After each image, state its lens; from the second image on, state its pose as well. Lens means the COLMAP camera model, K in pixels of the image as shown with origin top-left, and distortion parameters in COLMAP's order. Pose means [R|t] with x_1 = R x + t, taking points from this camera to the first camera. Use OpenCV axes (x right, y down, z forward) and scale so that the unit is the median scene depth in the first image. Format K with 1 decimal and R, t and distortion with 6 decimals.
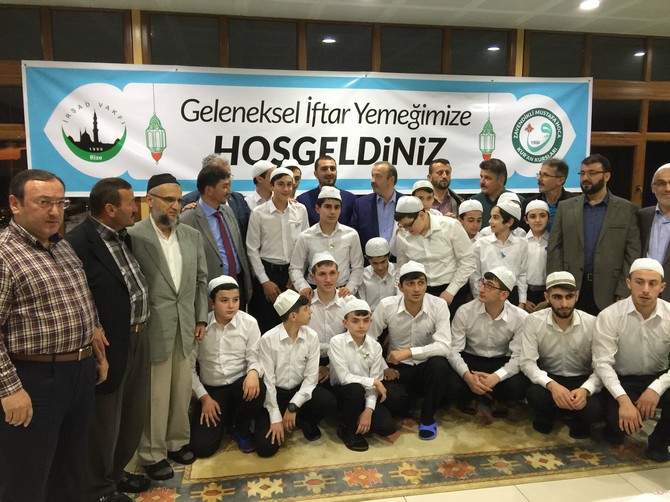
lens RADIAL K [[564.6, 0, 336.5], [0, 564.6, 245.9], [0, 0, 1]] dist [0.086312, -0.138760]
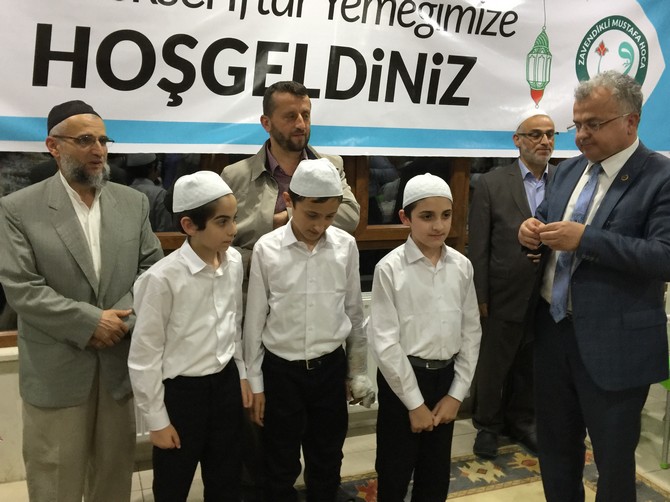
lens RADIAL K [[637.2, 0, 333.2], [0, 637.2, 239.9], [0, 0, 1]] dist [0.095186, -0.162988]
pose [[0.982228, -0.002067, 0.187682, -0.068011], [-0.007838, 0.998615, 0.052018, -0.041545], [-0.187530, -0.052564, 0.980851, 0.395388]]
